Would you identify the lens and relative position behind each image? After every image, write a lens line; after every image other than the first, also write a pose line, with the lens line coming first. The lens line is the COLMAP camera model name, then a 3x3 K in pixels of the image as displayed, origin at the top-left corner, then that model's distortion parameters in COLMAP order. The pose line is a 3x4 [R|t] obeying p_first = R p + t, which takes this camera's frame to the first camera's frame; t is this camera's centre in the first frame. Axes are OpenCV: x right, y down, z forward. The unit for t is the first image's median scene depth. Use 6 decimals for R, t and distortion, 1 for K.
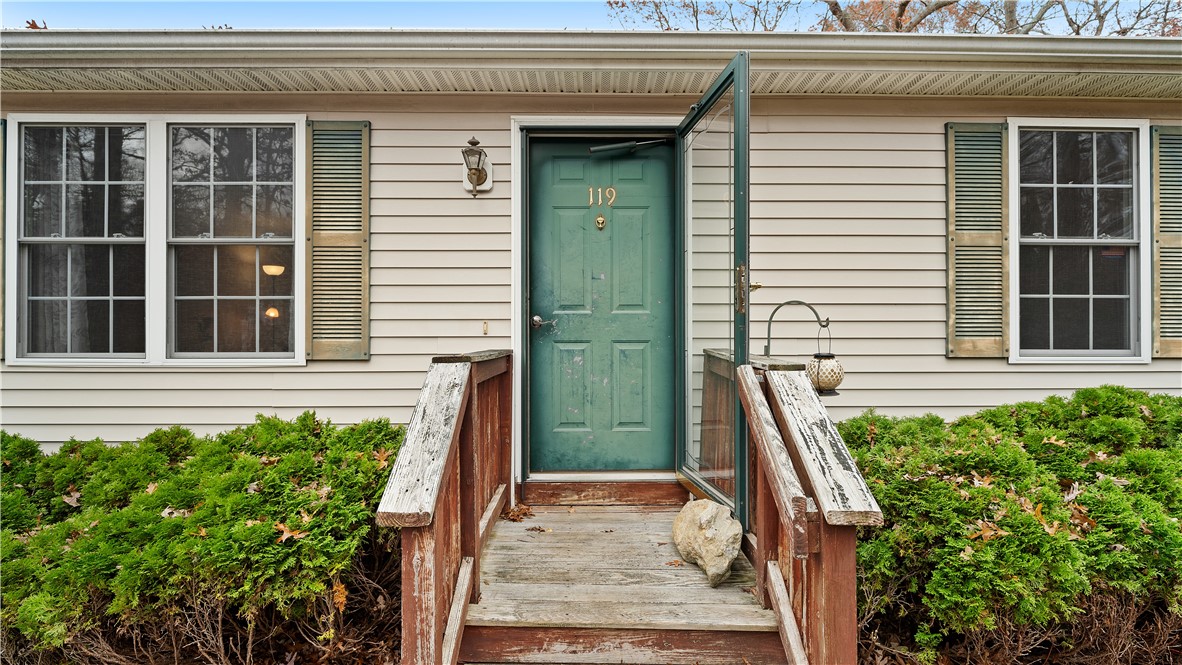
lens RADIAL K [[567.5, 0, 582.7], [0, 567.5, 336.8], [0, 0, 1]] dist [0.000864, -0.000752]
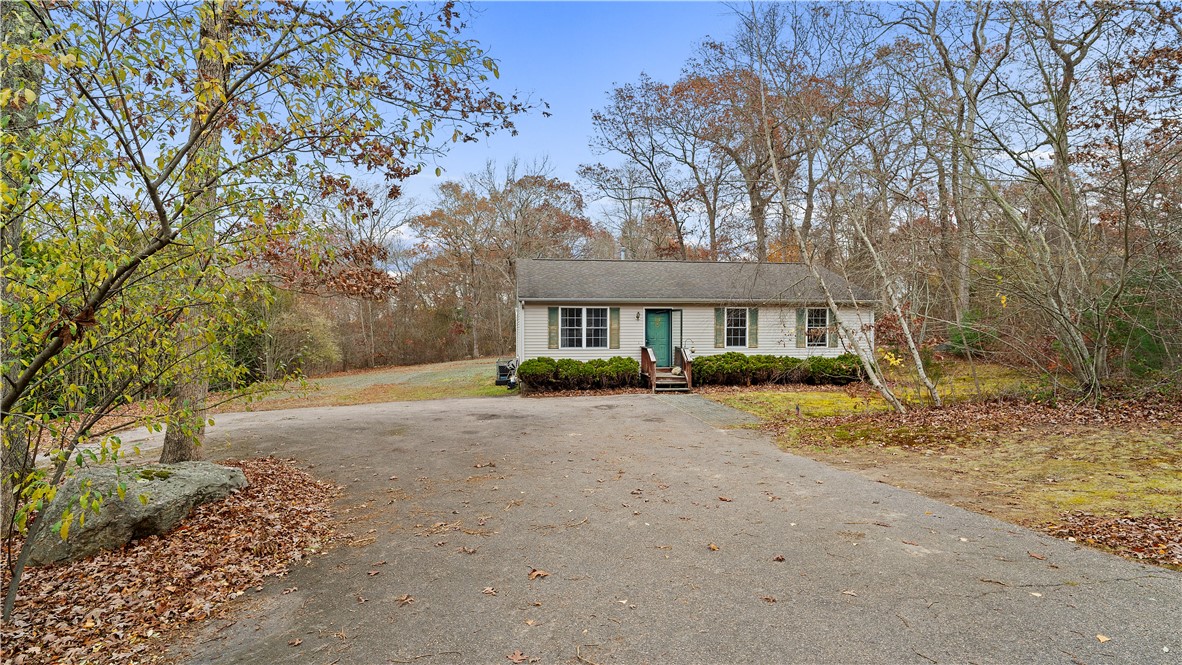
lens RADIAL K [[567.5, 0, 596.2], [0, 567.5, 332.7], [0, 0, 1]] dist [0.000864, -0.000752]
pose [[0.991601, 0.000738, 0.129335, -1.360305], [-0.000789, 1.000000, 0.000341, -0.117931], [-0.129335, -0.000441, 0.991601, -4.748551]]
